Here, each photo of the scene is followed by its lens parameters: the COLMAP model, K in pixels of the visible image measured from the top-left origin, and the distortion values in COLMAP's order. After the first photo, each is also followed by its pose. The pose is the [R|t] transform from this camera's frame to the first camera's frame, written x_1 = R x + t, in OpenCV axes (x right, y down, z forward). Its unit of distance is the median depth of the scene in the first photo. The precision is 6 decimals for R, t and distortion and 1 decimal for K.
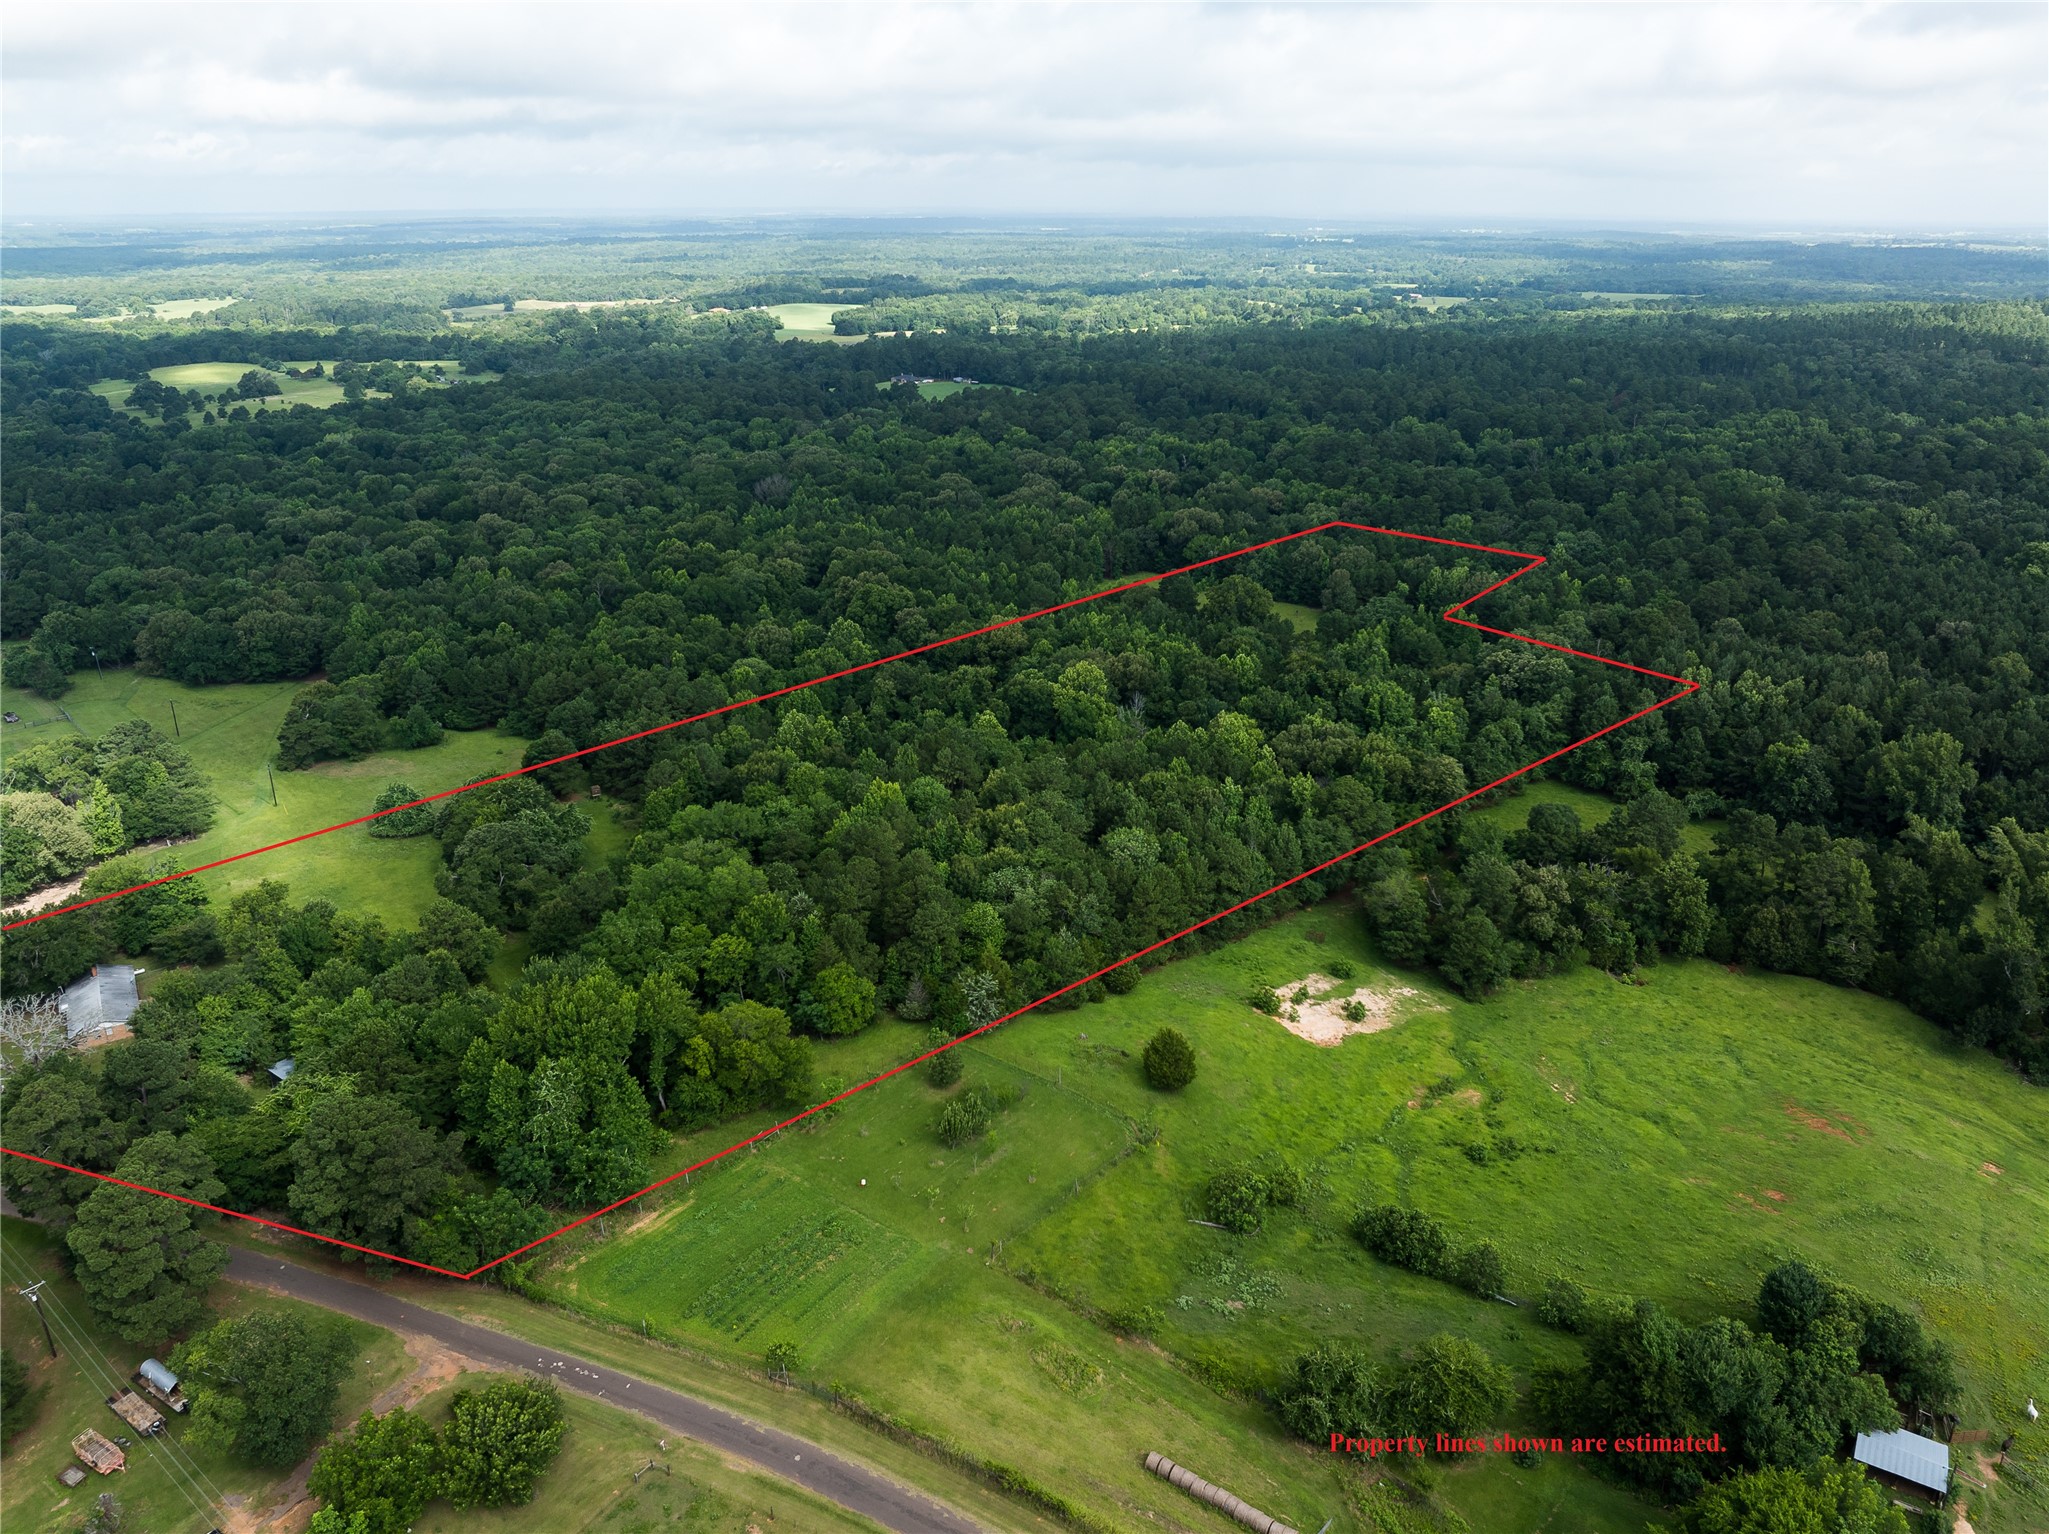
lens RADIAL K [[1466.6, 0, 998.0], [0, 1466.6, 767.5], [0, 0, 1]] dist [0.003567, 0.001642]
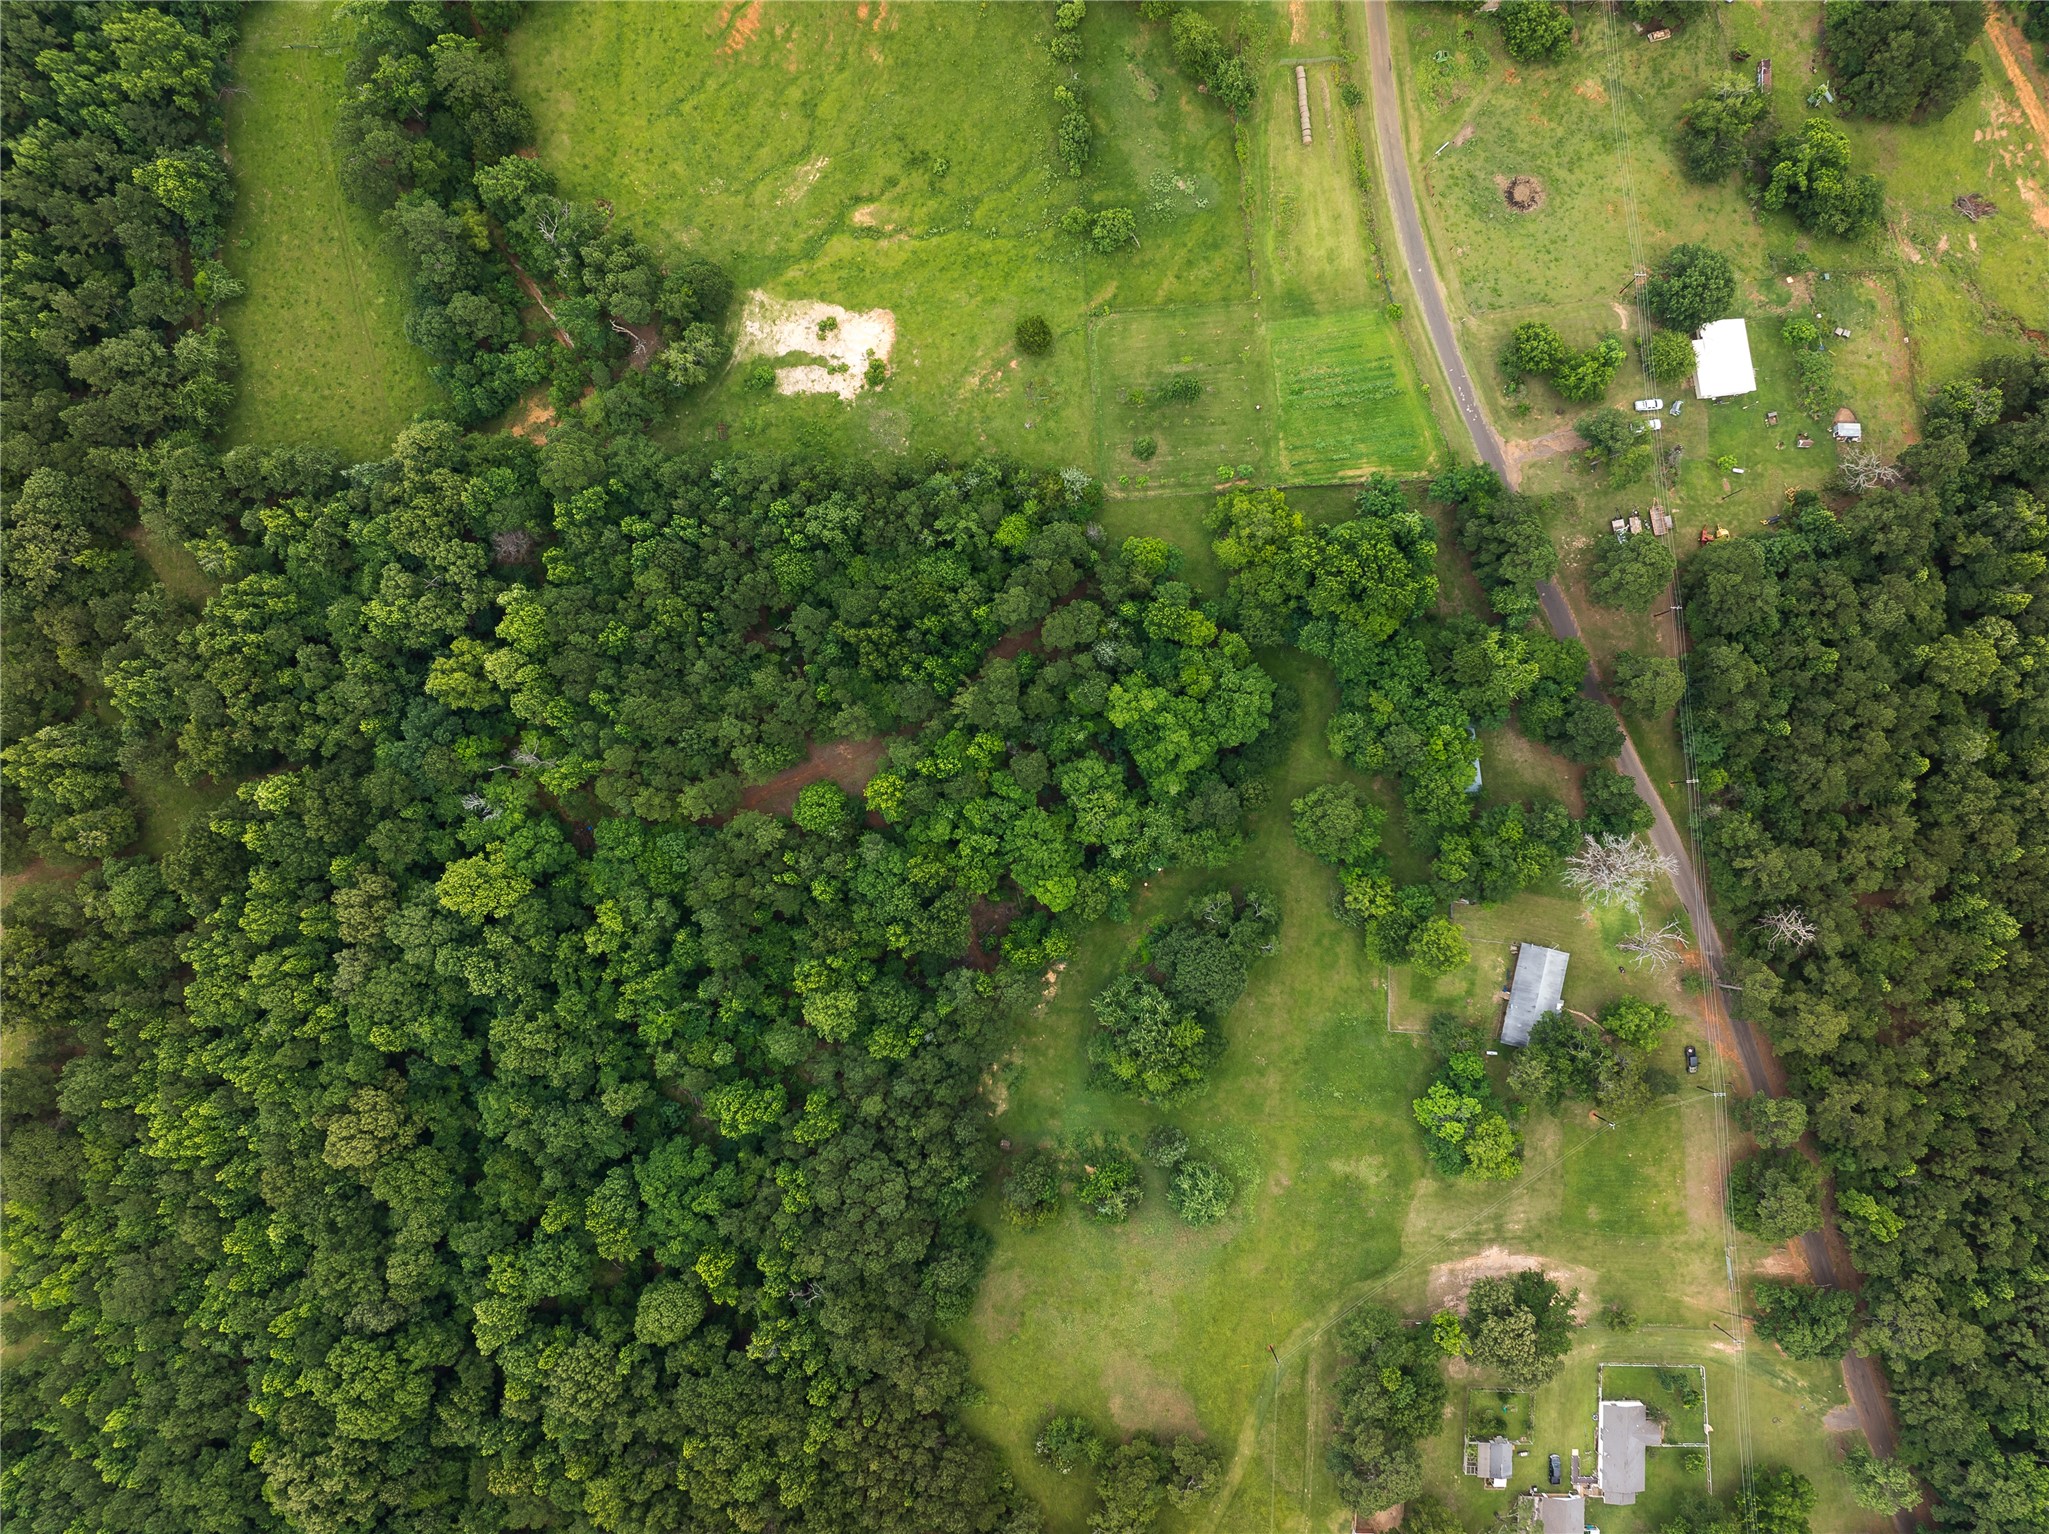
lens RADIAL K [[1446.4, 0, 1040.3], [0, 1446.4, 752.9], [0, 0, 1]] dist [-0.040356, 0.000248]
pose [[-0.690261, -0.722062, 0.046542, -0.315467], [0.264453, -0.191887, 0.945116, -1.527974], [-0.673501, 0.664685, 0.323404, 1.040327]]
